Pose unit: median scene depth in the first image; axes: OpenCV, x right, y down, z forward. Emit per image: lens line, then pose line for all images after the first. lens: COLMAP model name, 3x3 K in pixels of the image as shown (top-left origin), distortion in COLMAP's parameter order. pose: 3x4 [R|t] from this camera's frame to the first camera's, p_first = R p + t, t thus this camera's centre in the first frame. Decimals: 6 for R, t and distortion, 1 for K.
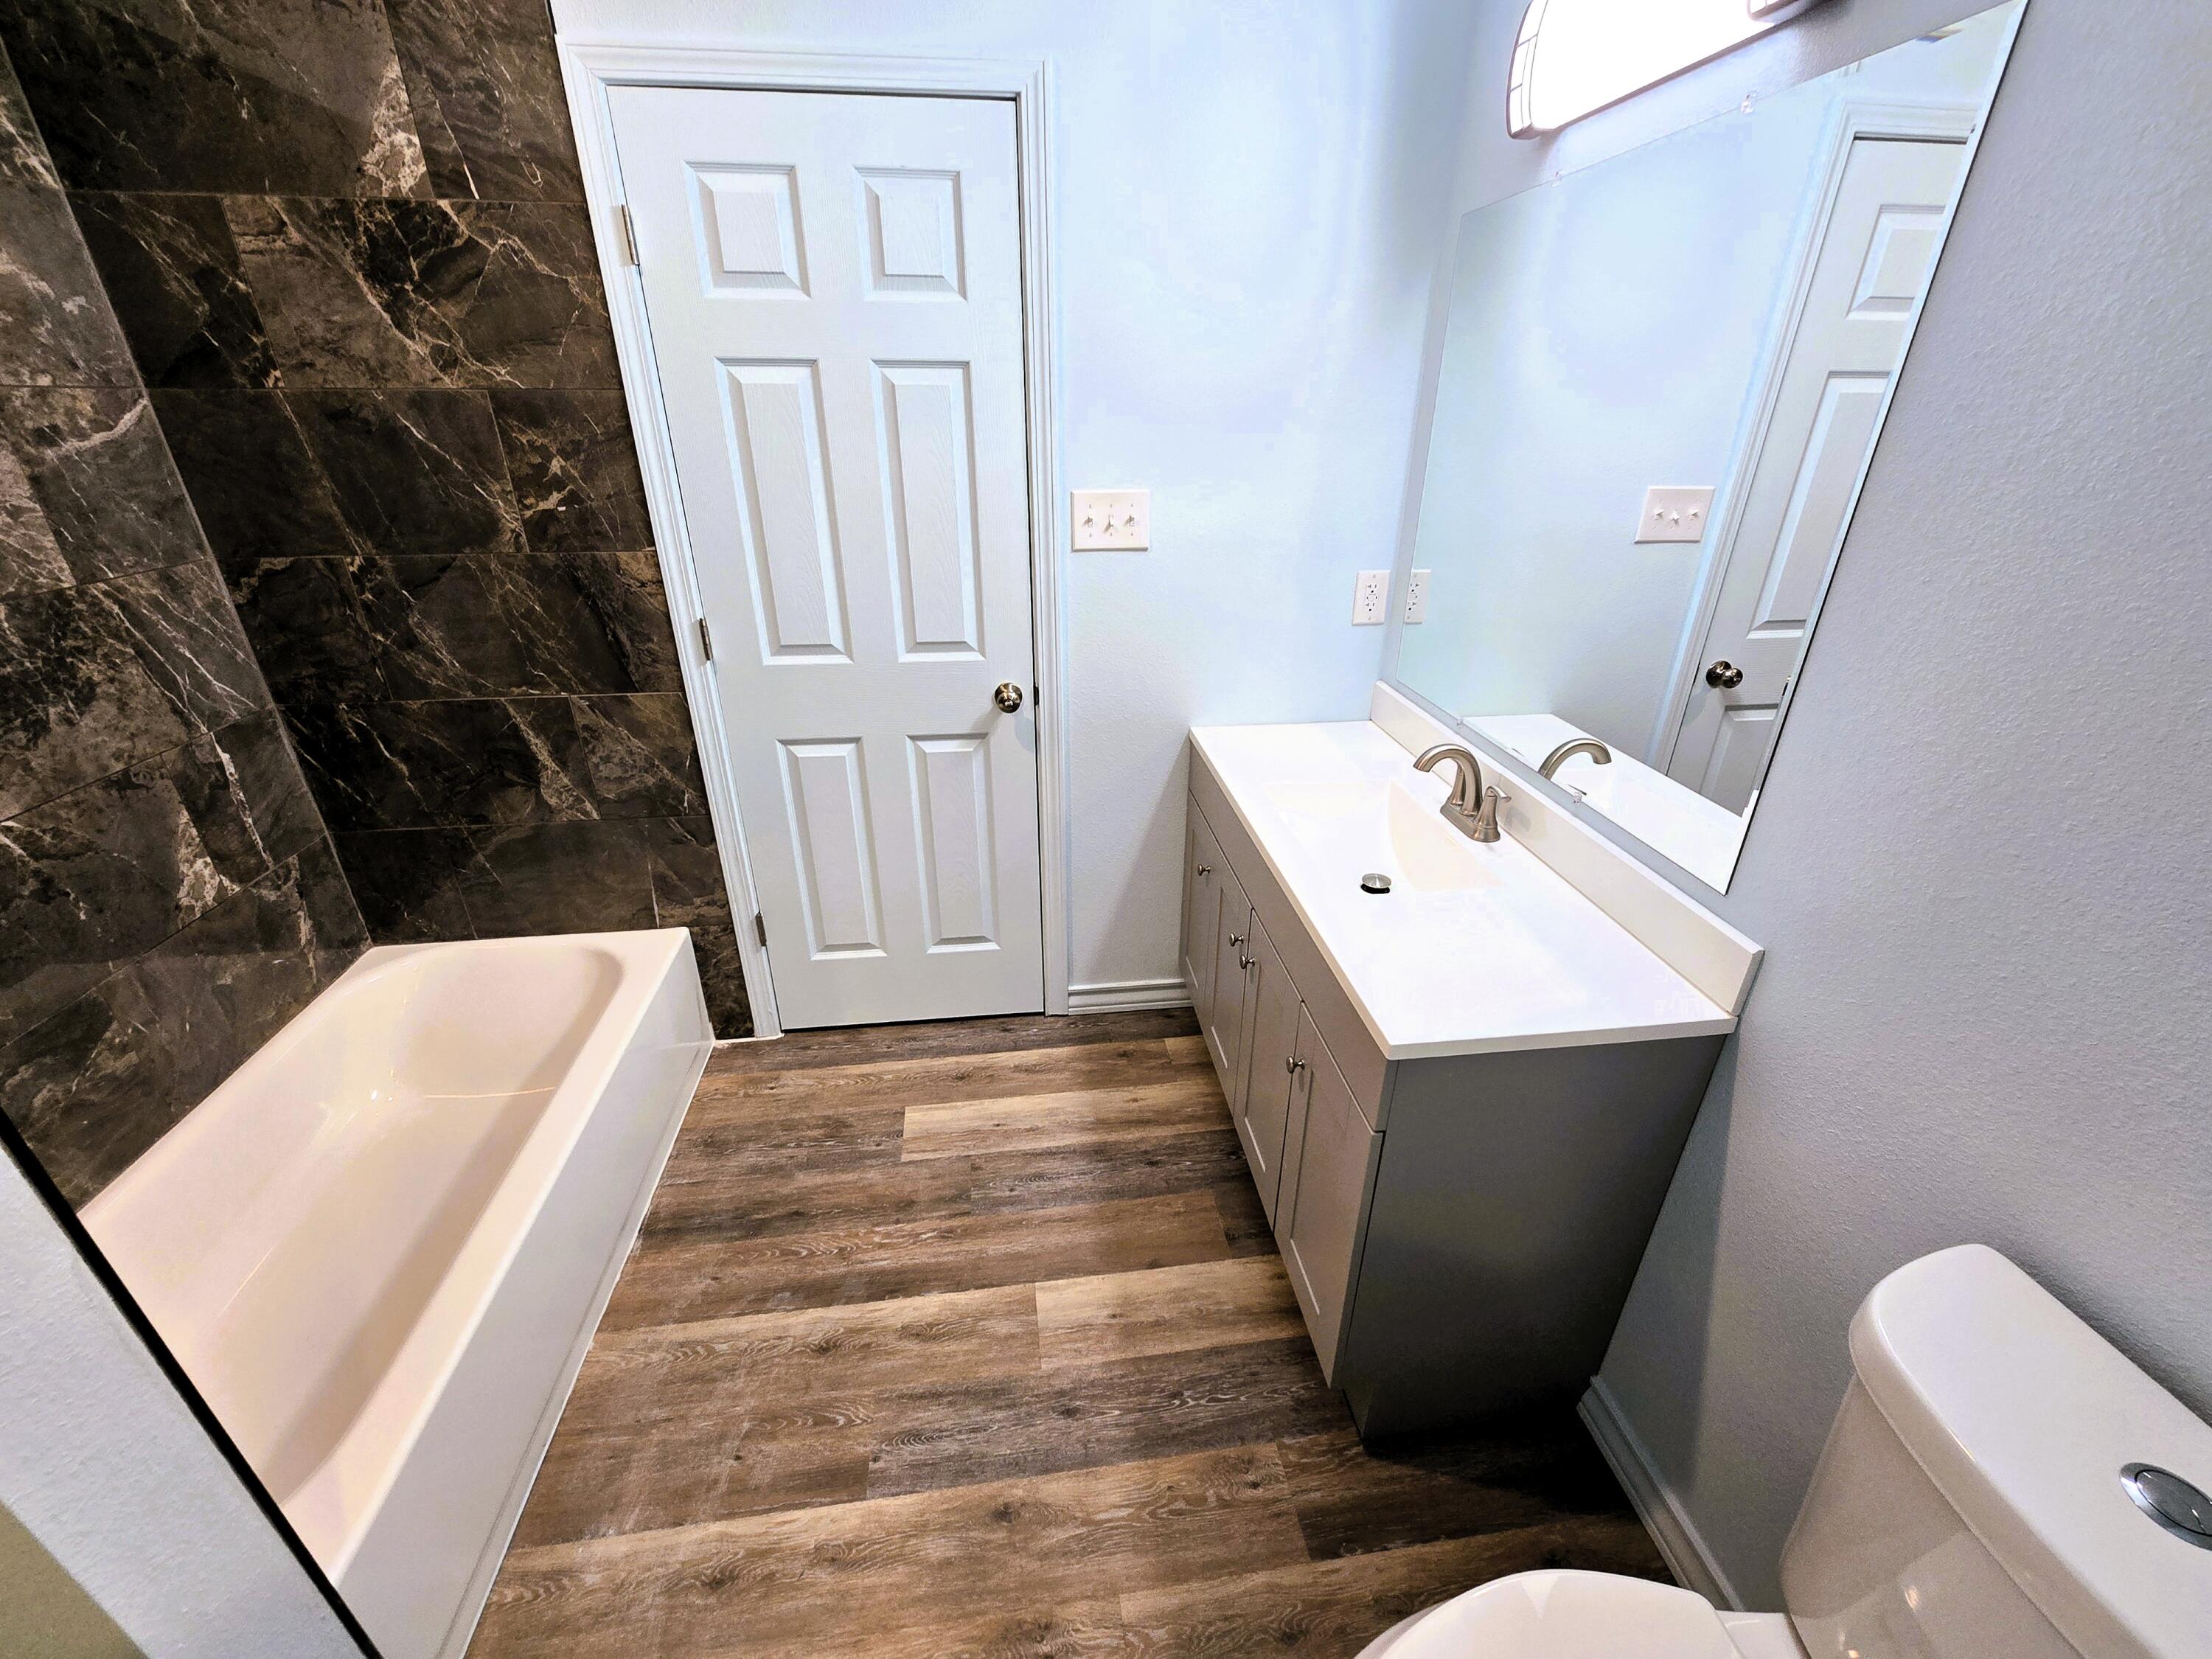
lens RADIAL K [[902.8, 0, 1102.7], [0, 902.8, 838.2], [0, 0, 1]] dist [-0.001226, 0.000505]
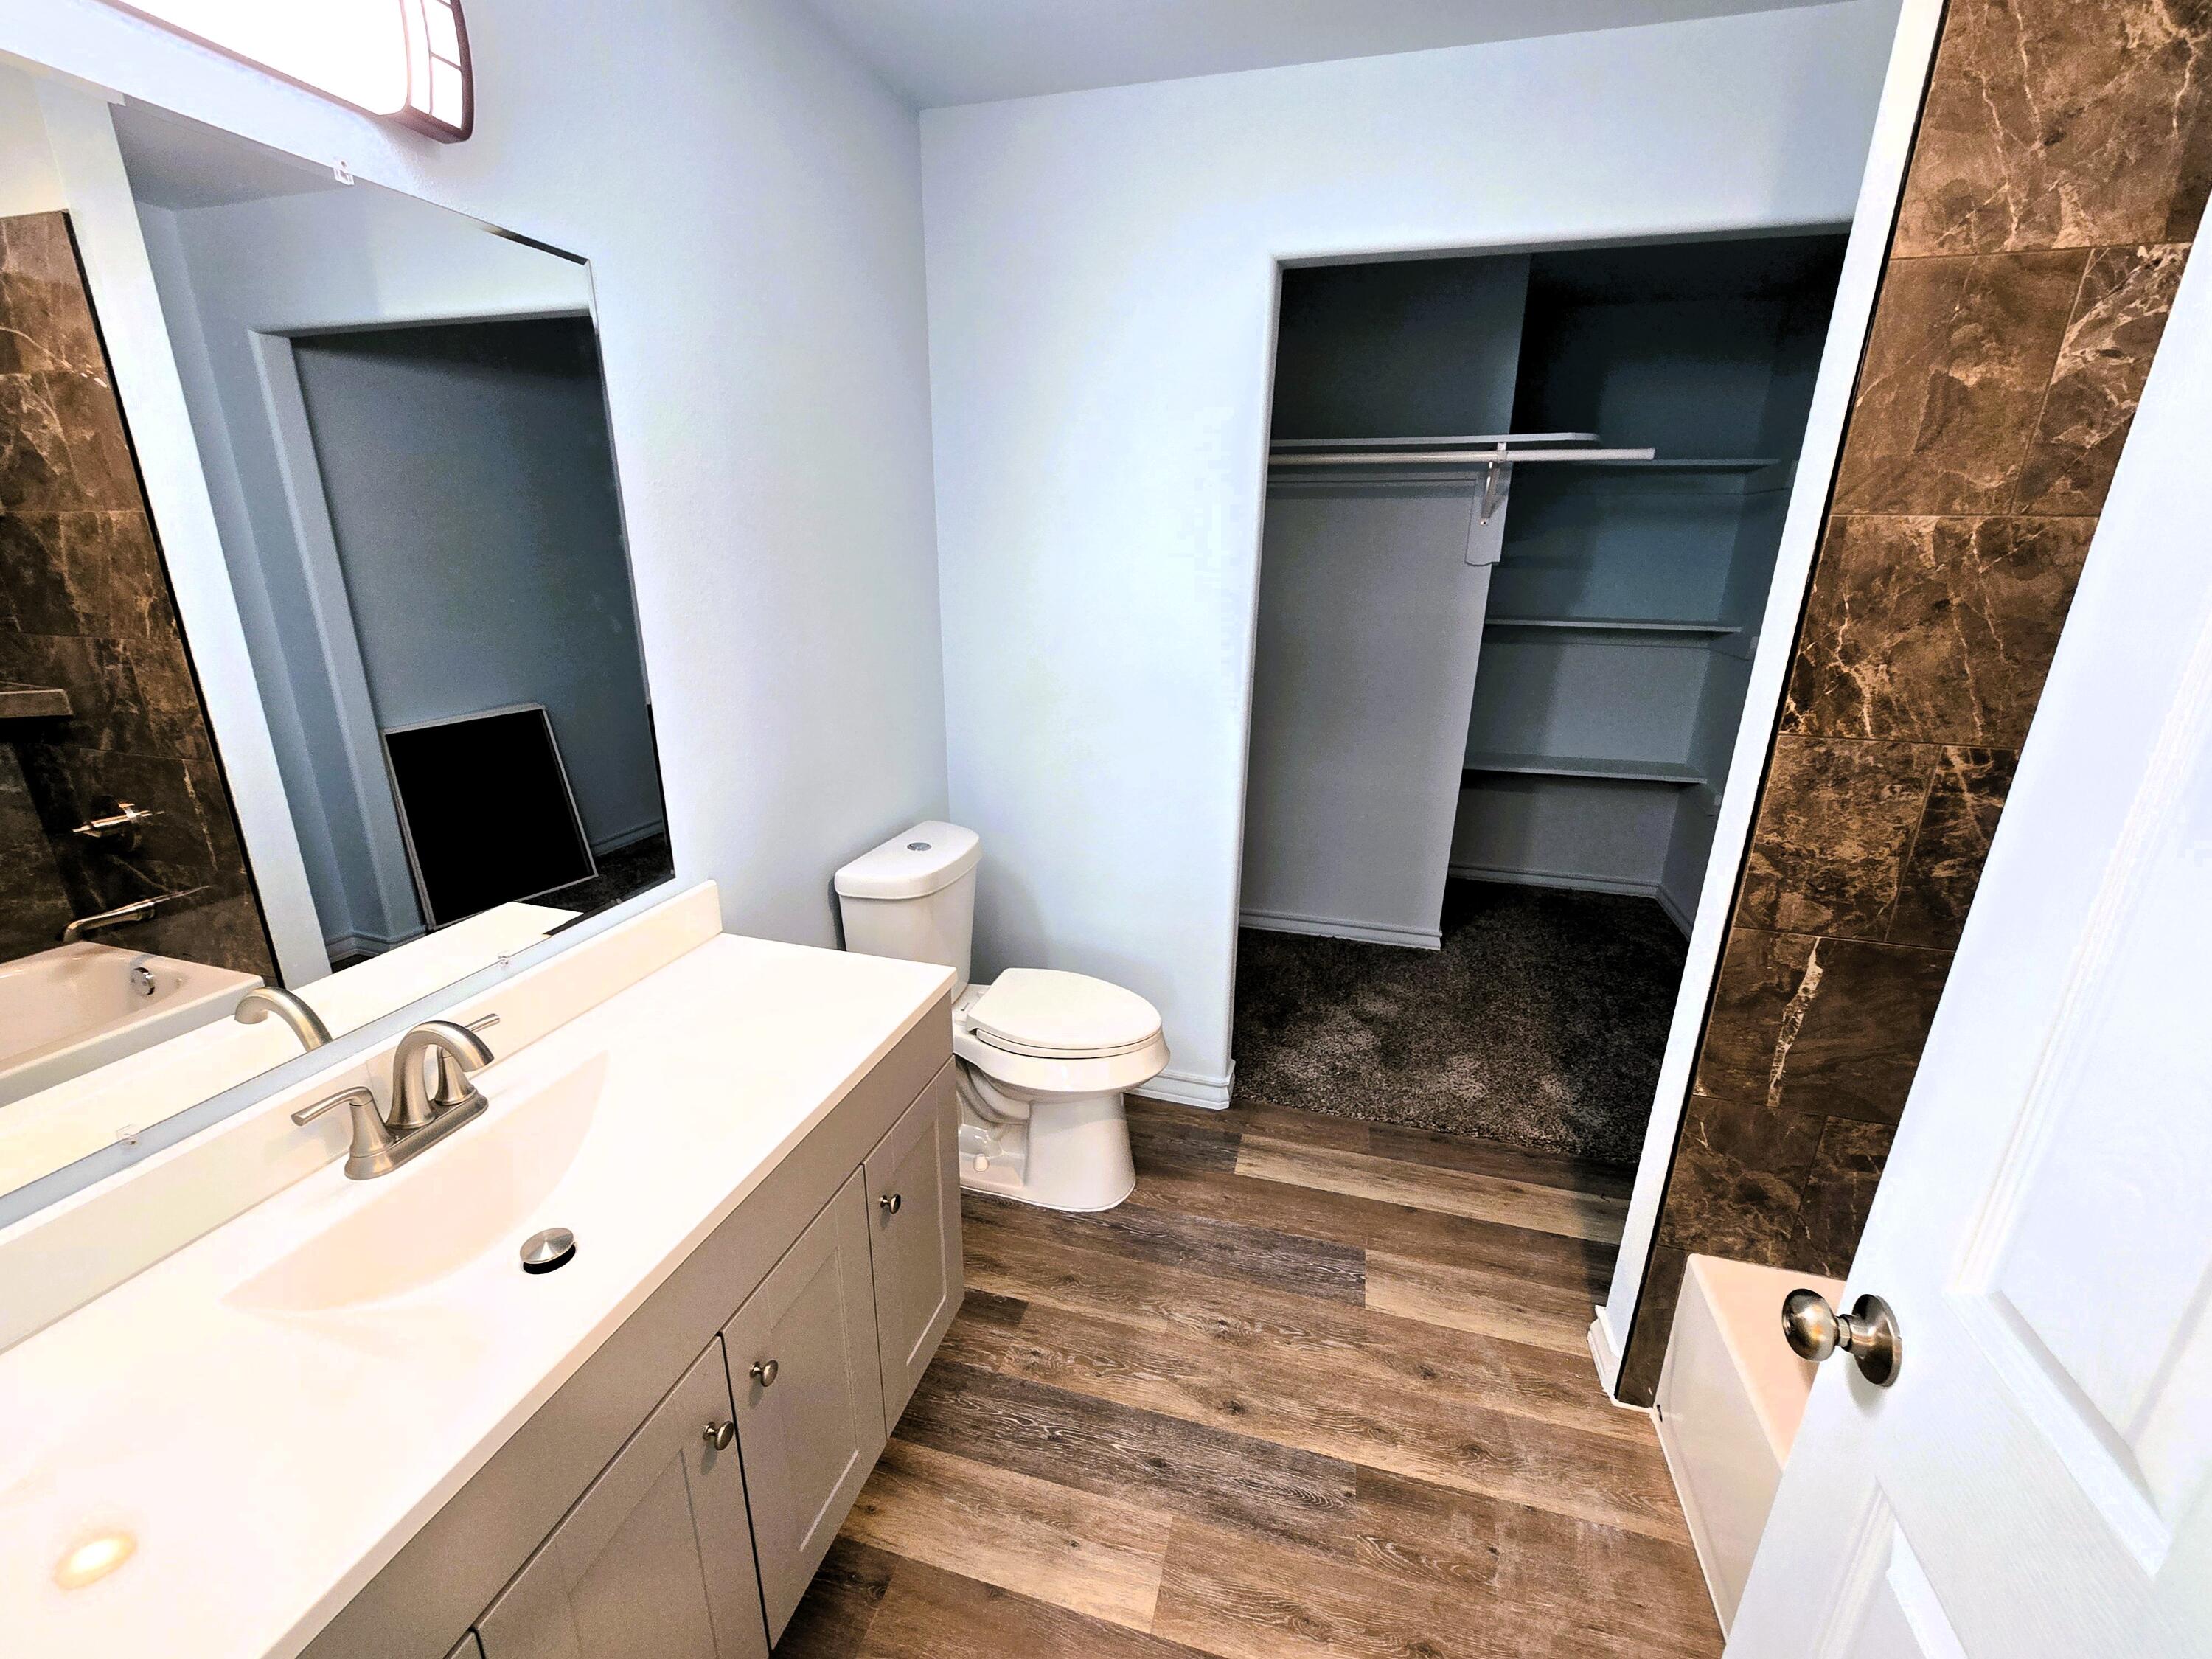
lens RADIAL K [[902.8, 0, 1100.6], [0, 902.8, 826.8], [0, 0, 1]] dist [-0.001226, 0.000505]
pose [[-0.919101, -0.134809, 0.370244, -0.255683], [0.153809, 0.742353, 0.652116, -0.567096], [-0.362763, 0.656307, -0.661562, 1.220881]]
